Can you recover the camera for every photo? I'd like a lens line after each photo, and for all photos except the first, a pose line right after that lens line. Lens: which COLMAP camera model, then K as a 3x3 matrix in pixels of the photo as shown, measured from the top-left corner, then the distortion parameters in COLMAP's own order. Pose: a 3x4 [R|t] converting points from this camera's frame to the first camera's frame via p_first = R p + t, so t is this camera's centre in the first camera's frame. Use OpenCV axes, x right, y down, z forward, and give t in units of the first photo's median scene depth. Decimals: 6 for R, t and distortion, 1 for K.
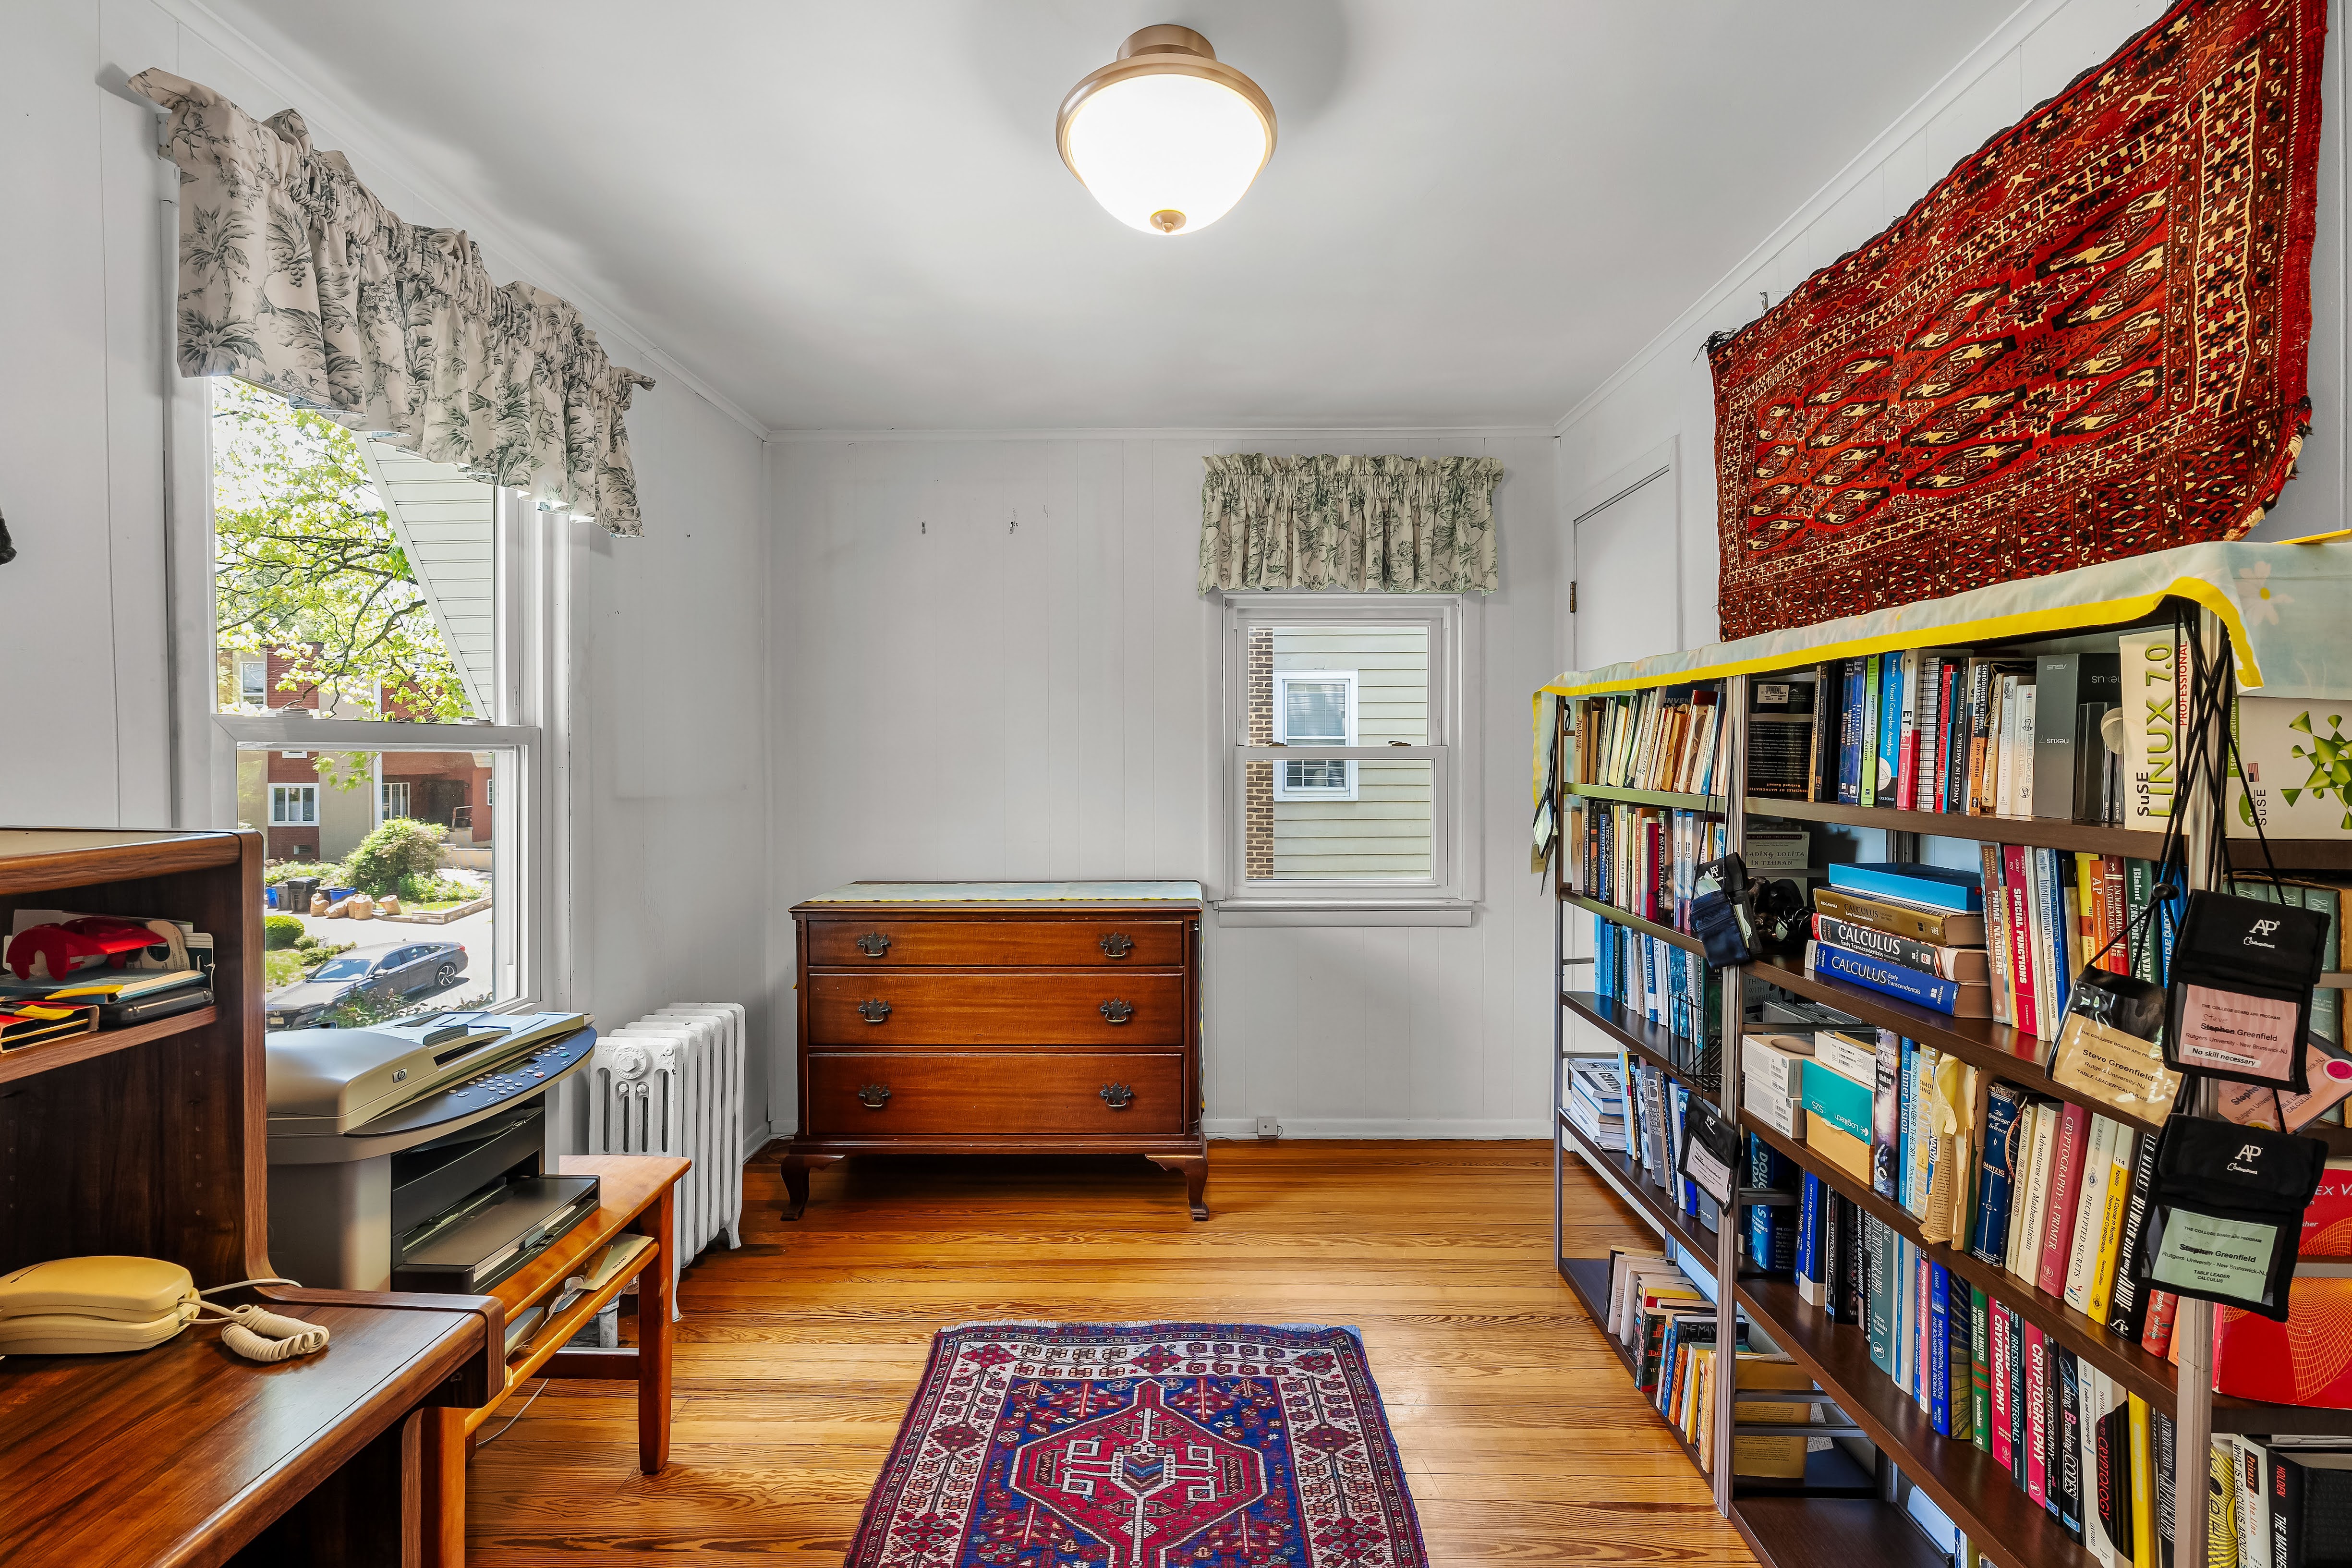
lens RADIAL K [[946.6, 0, 1180.0], [0, 946.6, 767.6], [0, 0, 1]] dist [-0.001372, 0.000222]
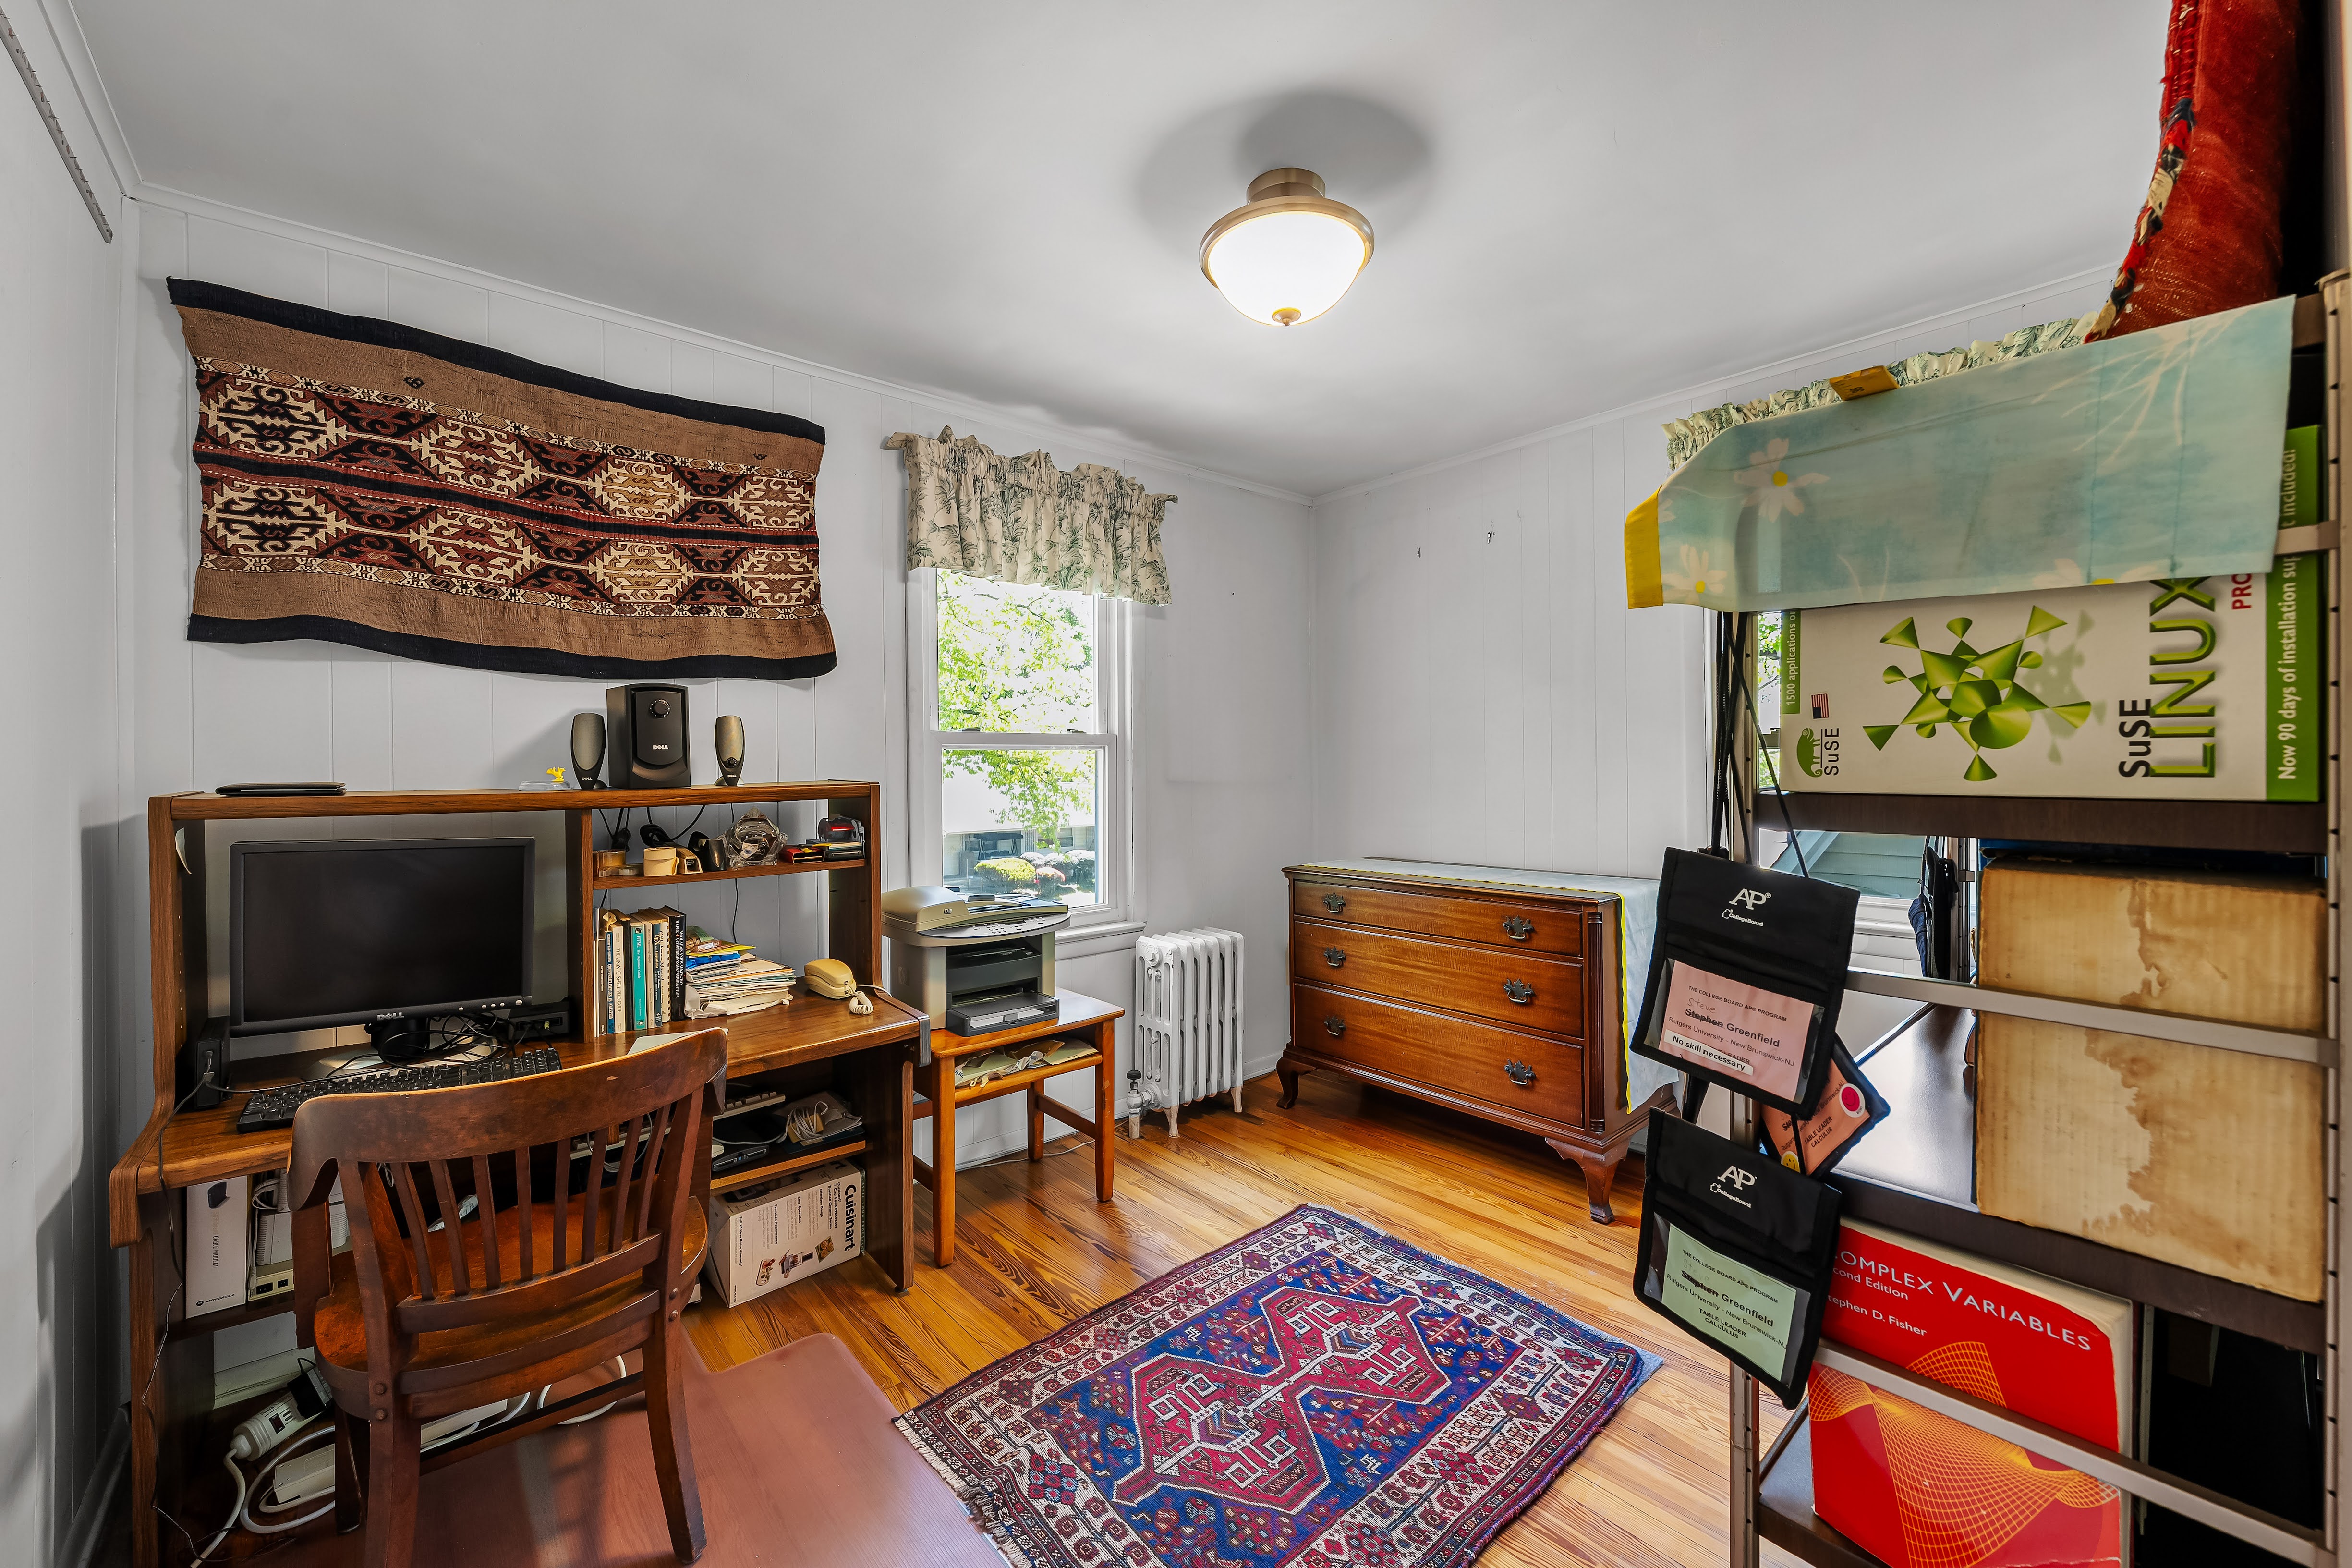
lens RADIAL K [[946.6, 0, 1182.0], [0, 946.6, 771.8], [0, 0, 1]] dist [-0.001372, 0.000222]
pose [[0.657553, -0.001828, -0.753406, 0.660424], [-0.002664, 0.999985, -0.004752, 0.030394], [0.753403, 0.005131, 0.657539, 0.050320]]
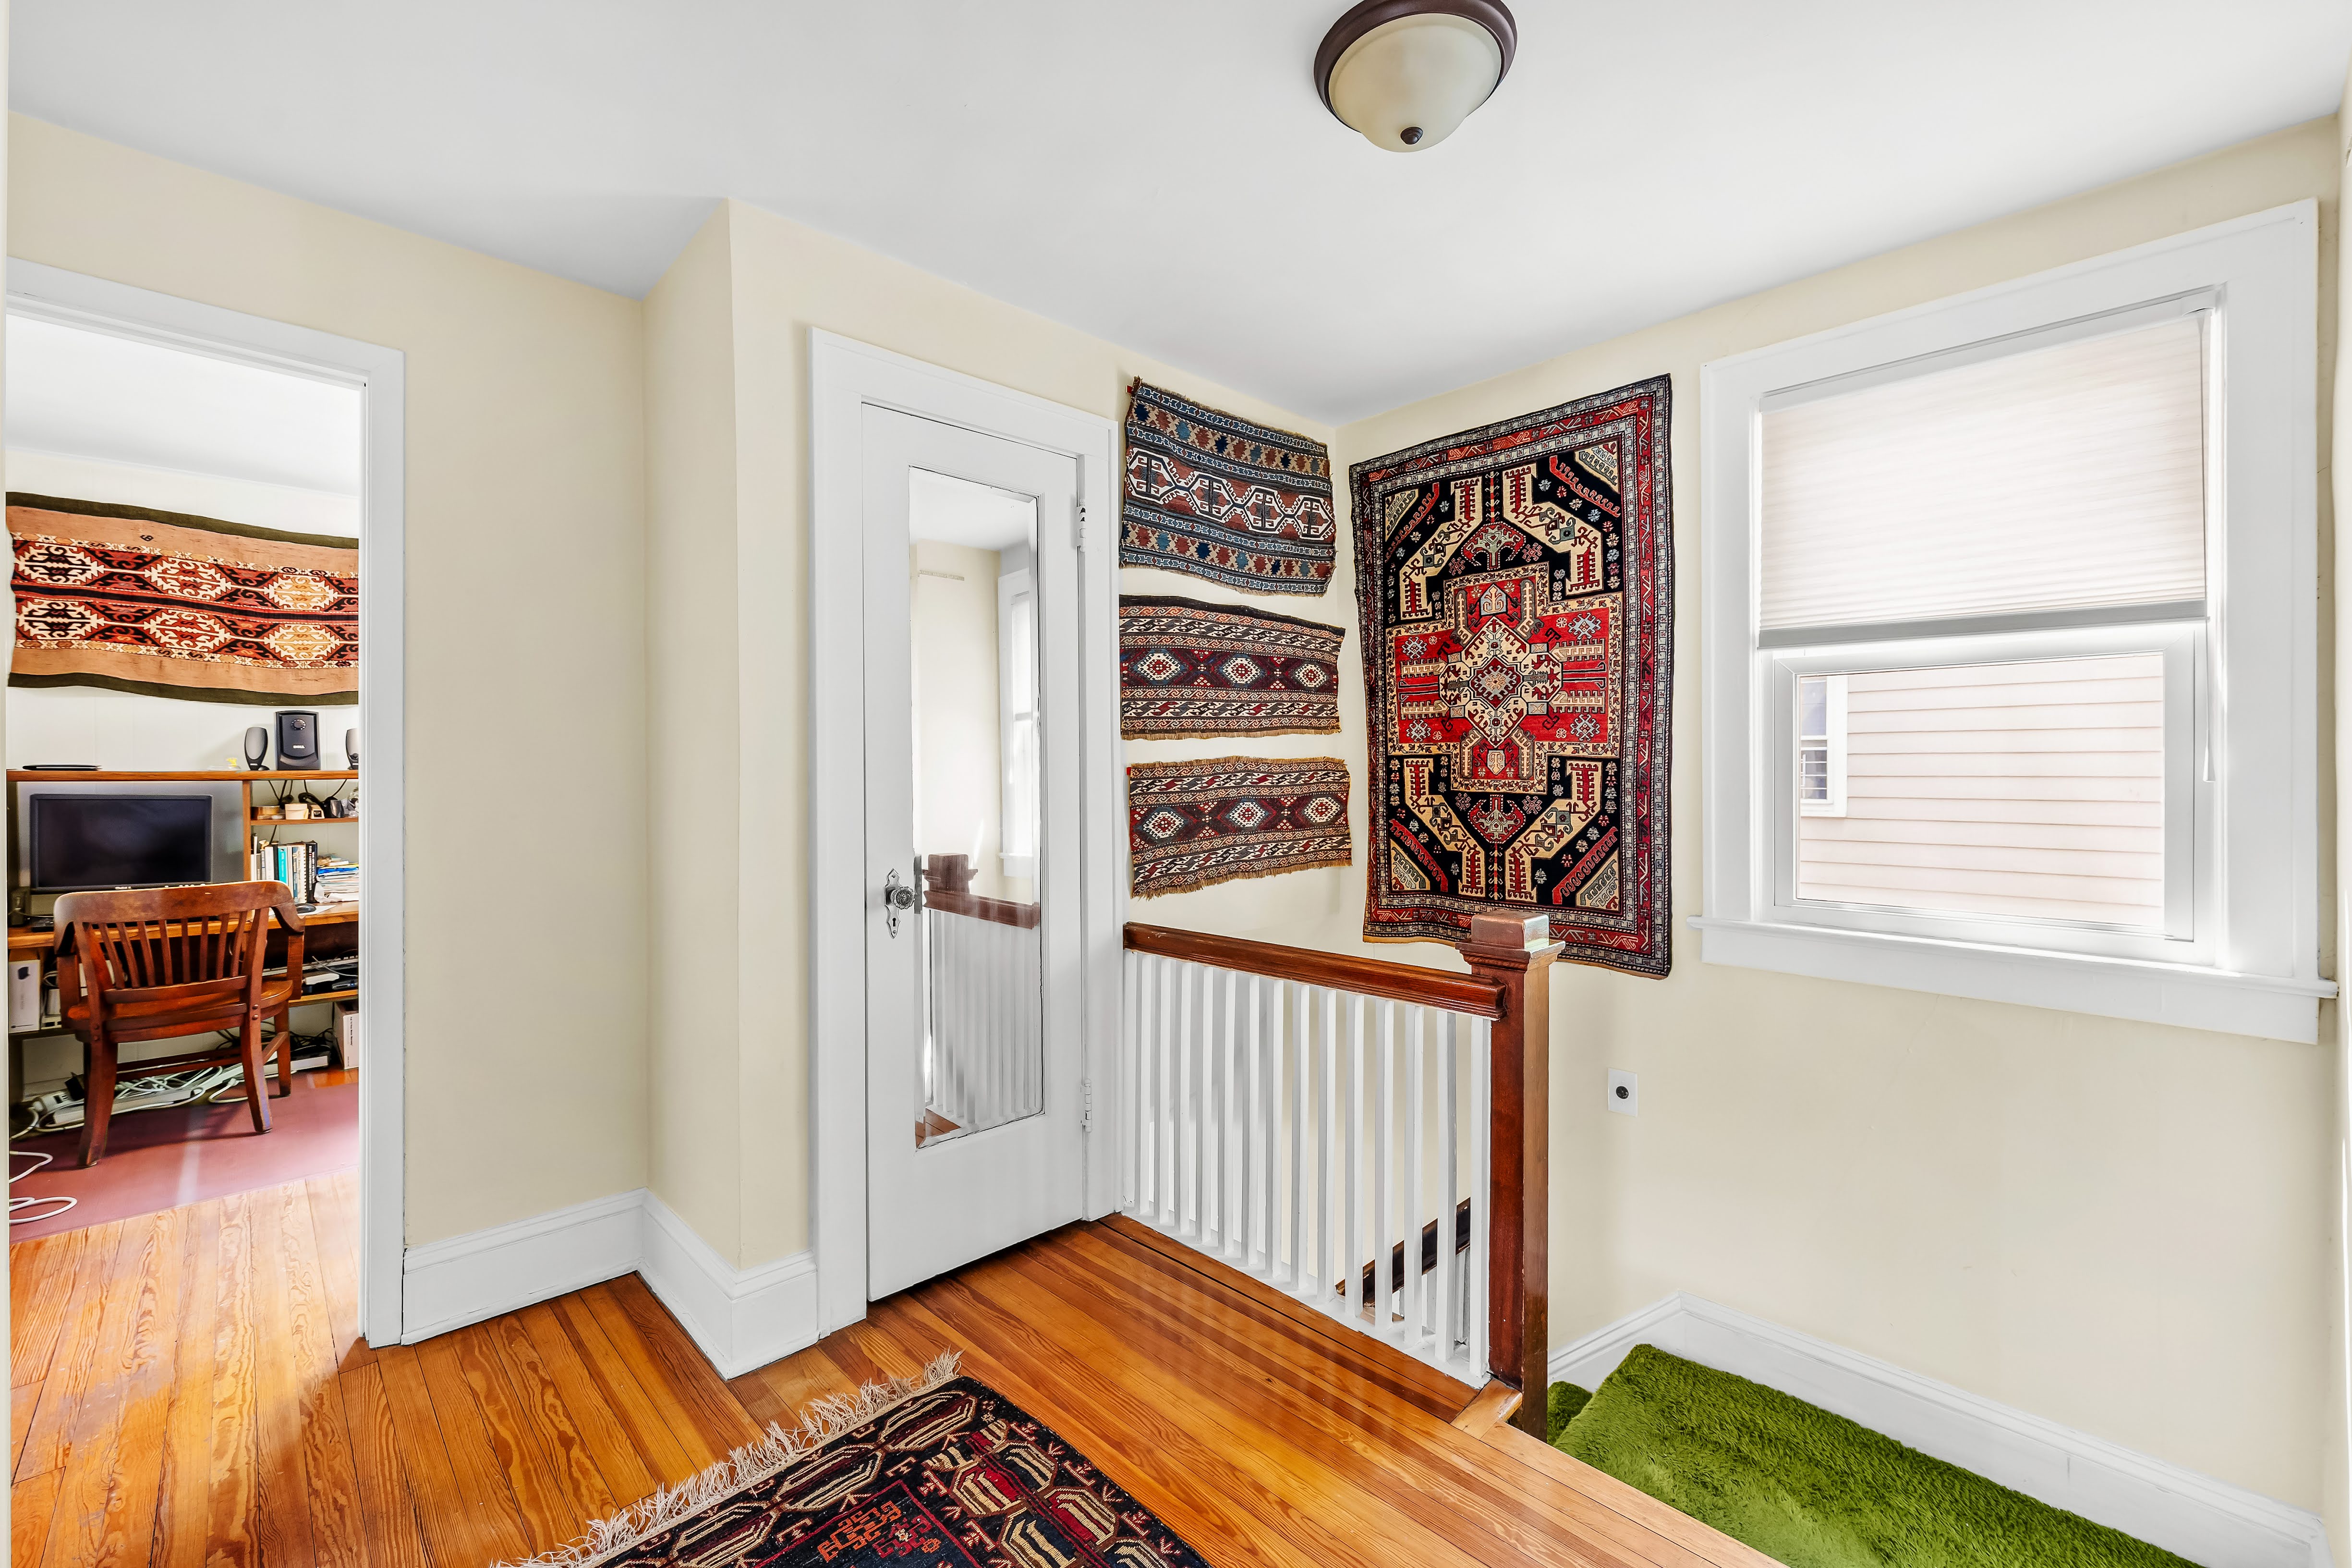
lens RADIAL K [[974.8, 0, 1186.1], [0, 974.8, 781.7], [0, 0, 1]] dist [0.000716, 0.000307]
pose [[0.703013, 0.005793, -0.711153, 2.108444], [-0.007292, 0.999973, 0.000937, 0.054370], [0.711139, 0.004527, 0.703037, 0.203308]]
